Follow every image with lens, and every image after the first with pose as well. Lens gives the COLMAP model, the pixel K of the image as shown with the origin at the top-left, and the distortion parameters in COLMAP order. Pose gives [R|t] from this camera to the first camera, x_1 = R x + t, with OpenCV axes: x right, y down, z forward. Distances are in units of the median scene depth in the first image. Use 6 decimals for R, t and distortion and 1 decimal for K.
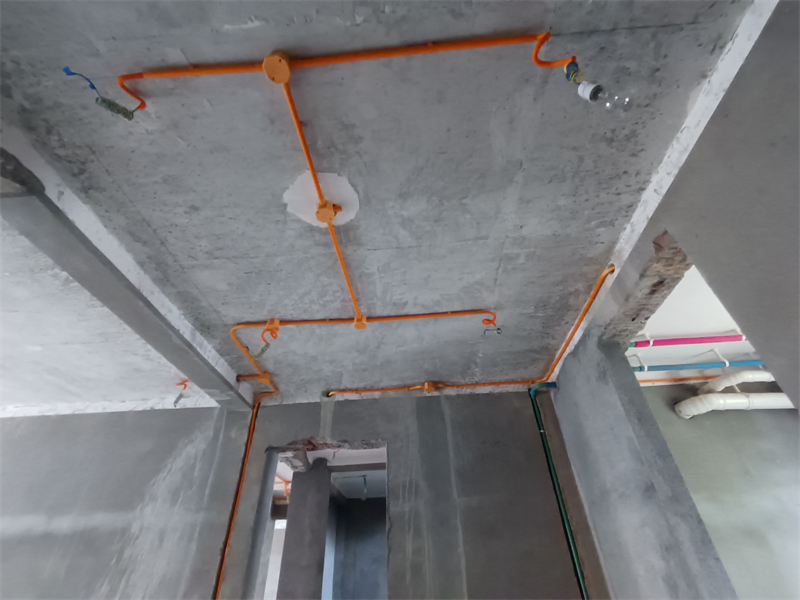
lens RADIAL K [[366.6, 0, 399.4], [0, 366.6, 299.4], [0, 0, 1]] dist [-0.000289, -0.000433]
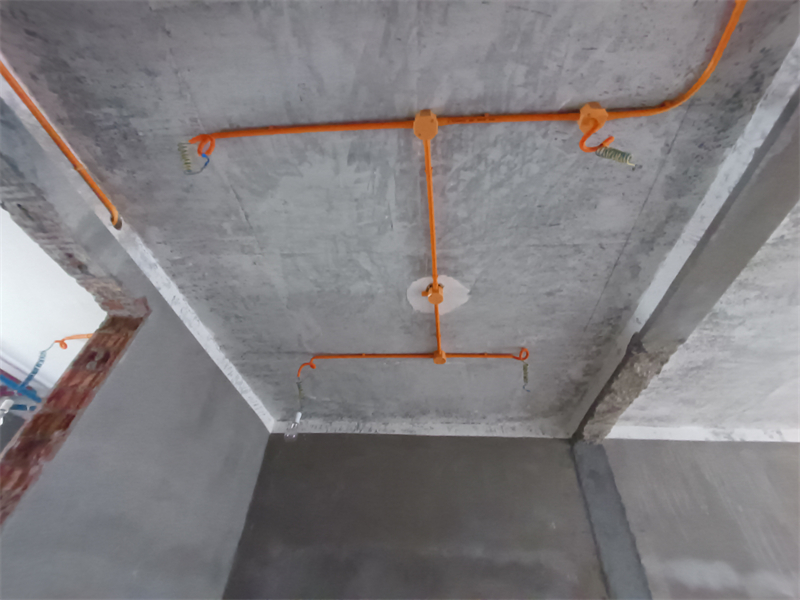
lens RADIAL K [[366.6, 0, 399.3], [0, 366.6, 302.6], [0, 0, 1]] dist [-0.000289, -0.000433]
pose [[-0.999247, -0.017803, 0.034466, -0.105504], [-0.036852, 0.158160, -0.986726, 0.754593], [0.012116, -0.987253, -0.158697, 0.956147]]
